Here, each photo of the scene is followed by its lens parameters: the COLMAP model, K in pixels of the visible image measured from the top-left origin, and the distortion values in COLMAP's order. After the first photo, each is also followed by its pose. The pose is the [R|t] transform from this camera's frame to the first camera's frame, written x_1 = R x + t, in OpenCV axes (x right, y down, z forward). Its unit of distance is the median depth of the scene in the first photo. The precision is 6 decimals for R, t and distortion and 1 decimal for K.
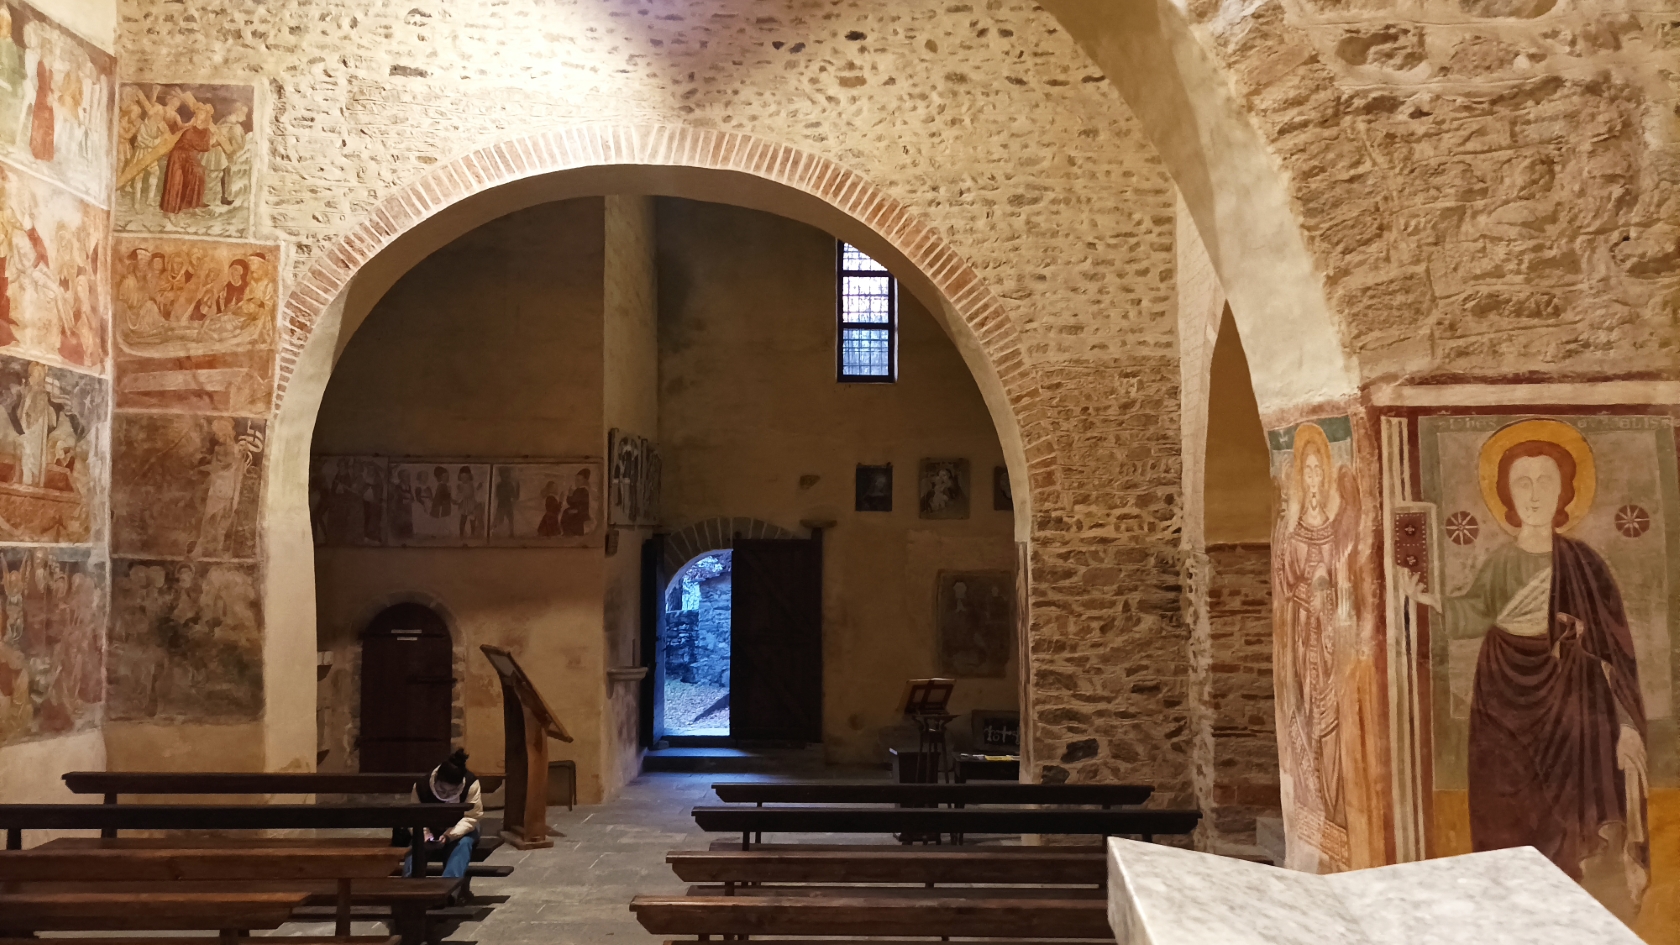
lens RADIAL K [[1244.5, 0, 842.9], [0, 1244.5, 470.5], [0, 0, 1]] dist [0.033943, -0.013488]
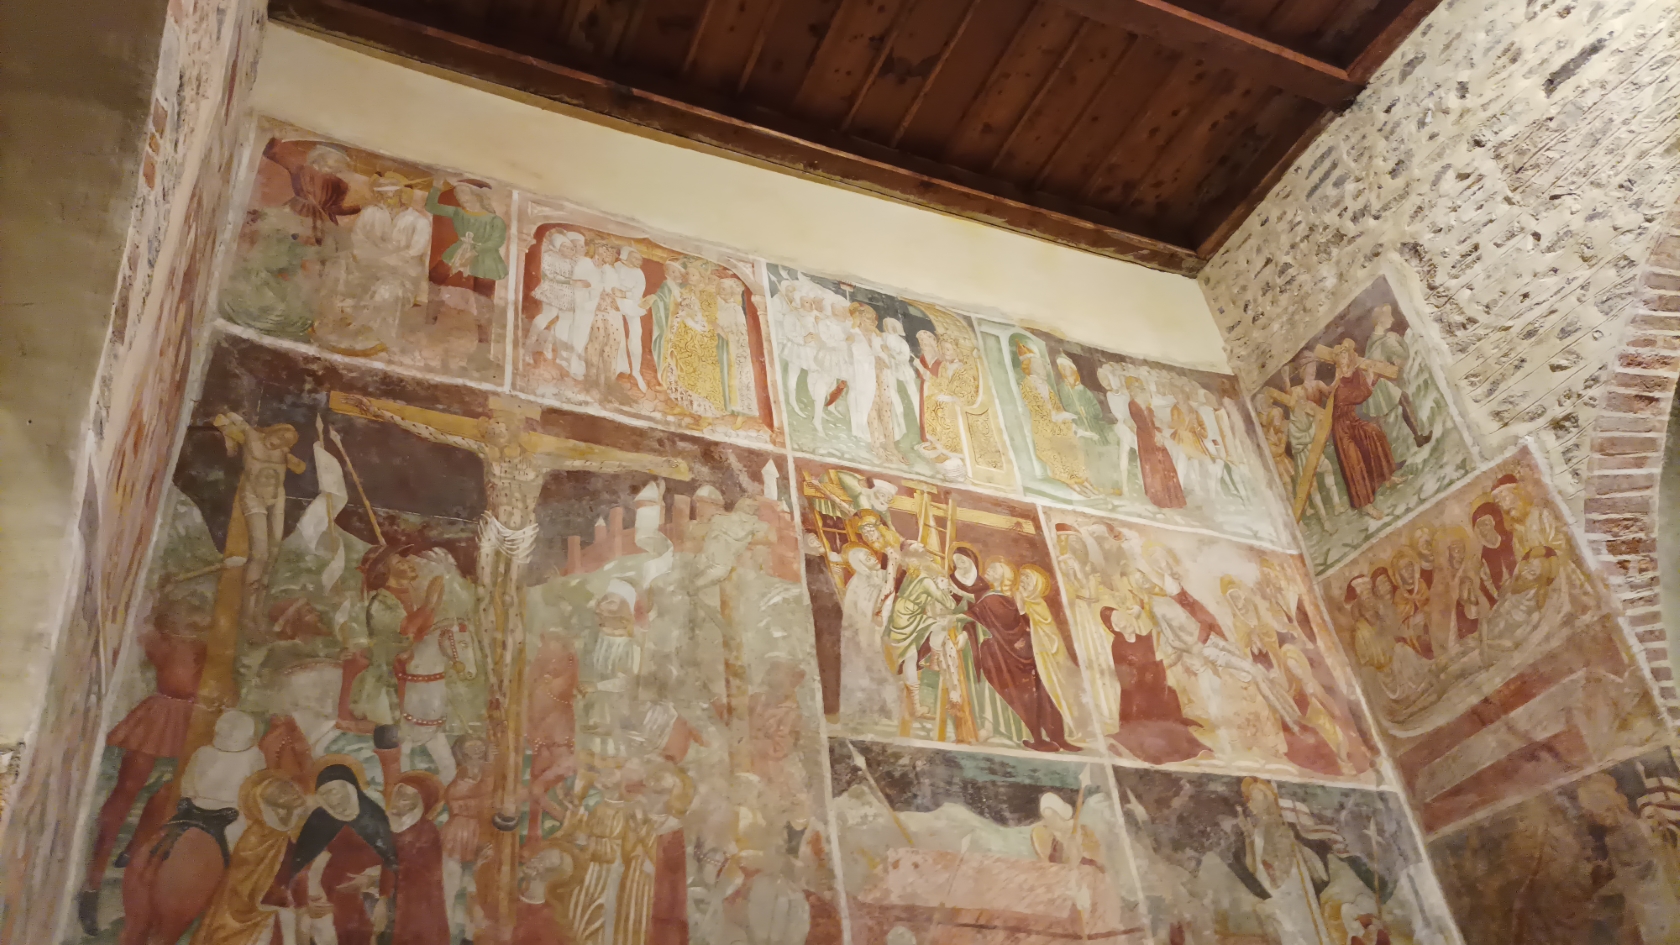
lens RADIAL K [[1244.5, 0, 842.9], [0, 1244.5, 470.5], [0, 0, 1]] dist [0.033943, -0.013488]
pose [[0.415027, -0.567047, -0.711484, -0.186160], [0.159985, 0.815315, -0.556477, 0.090239], [0.895632, 0.117126, 0.429097, 0.493191]]
